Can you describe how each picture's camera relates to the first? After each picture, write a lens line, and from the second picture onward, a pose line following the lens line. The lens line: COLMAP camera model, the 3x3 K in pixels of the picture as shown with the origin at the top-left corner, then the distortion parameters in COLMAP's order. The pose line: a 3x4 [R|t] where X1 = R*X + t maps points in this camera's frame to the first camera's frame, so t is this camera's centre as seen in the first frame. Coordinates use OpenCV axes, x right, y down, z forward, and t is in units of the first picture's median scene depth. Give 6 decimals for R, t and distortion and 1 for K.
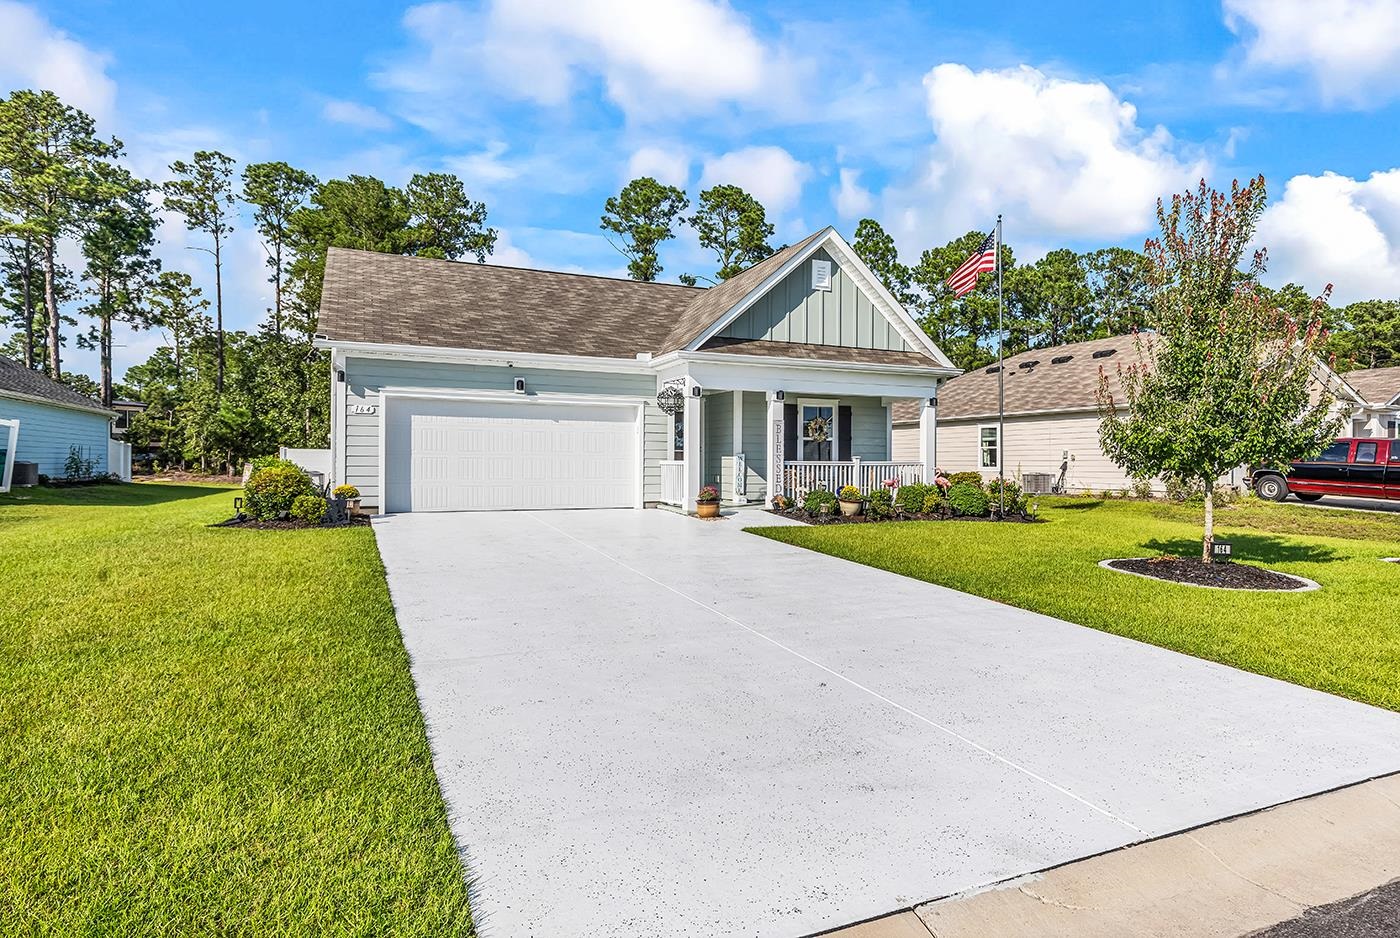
lens RADIAL K [[799.2, 0, 693.2], [0, 799.2, 469.1], [0, 0, 1]] dist [0.003666, 0.000803]
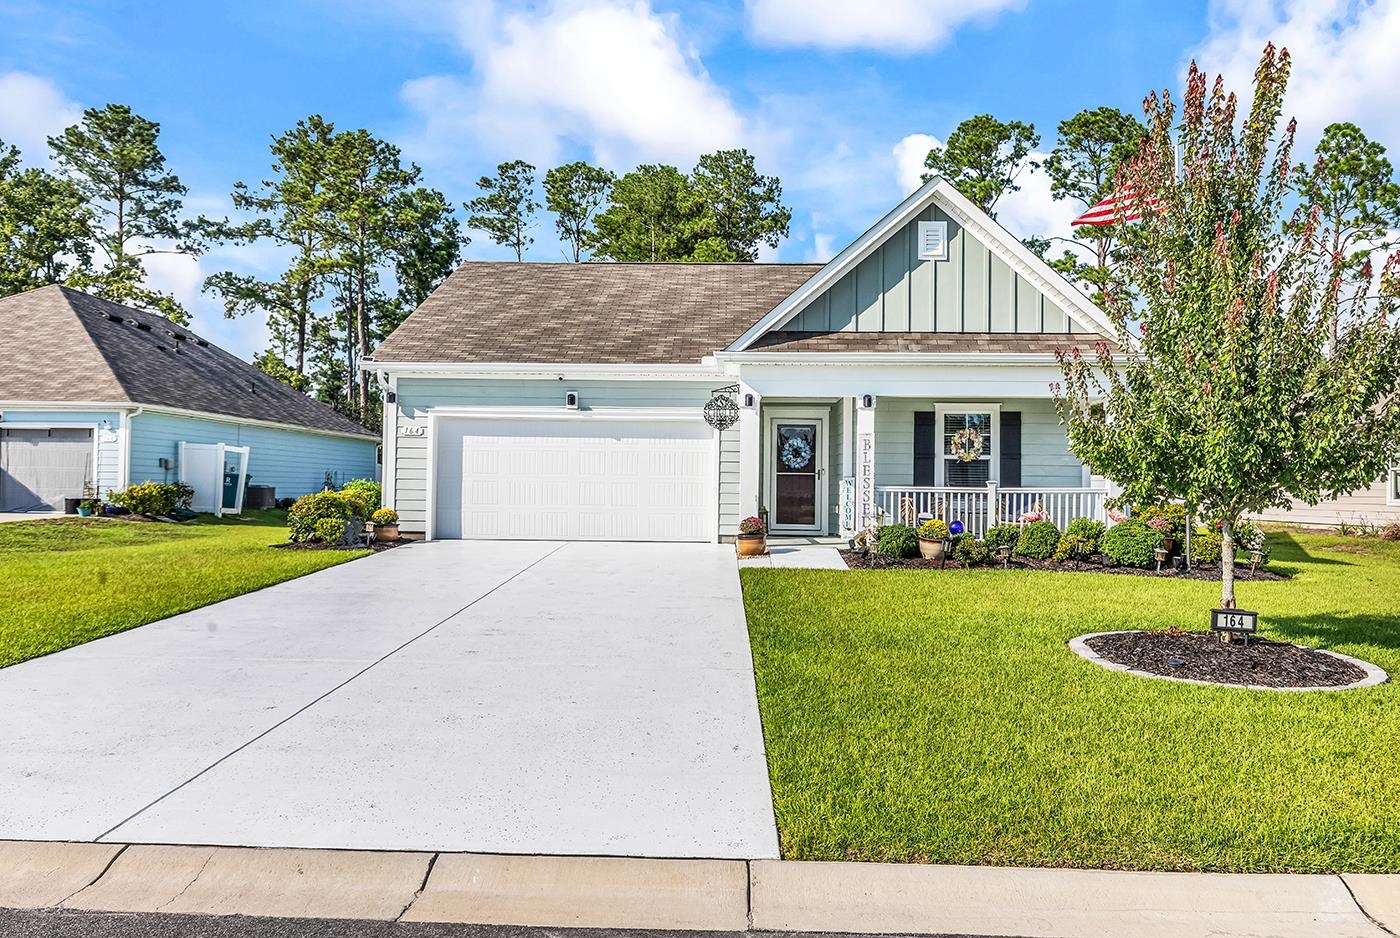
lens RADIAL K [[1036.2, 0, 699.0], [0, 1036.2, 470.1], [0, 0, 1]] dist [-0.007220, 0.007968]
pose [[0.892444, -0.003764, -0.451142, 0.371486], [-0.009607, 0.999580, -0.027344, 0.002916], [0.451055, 0.028738, 0.892033, 0.031239]]
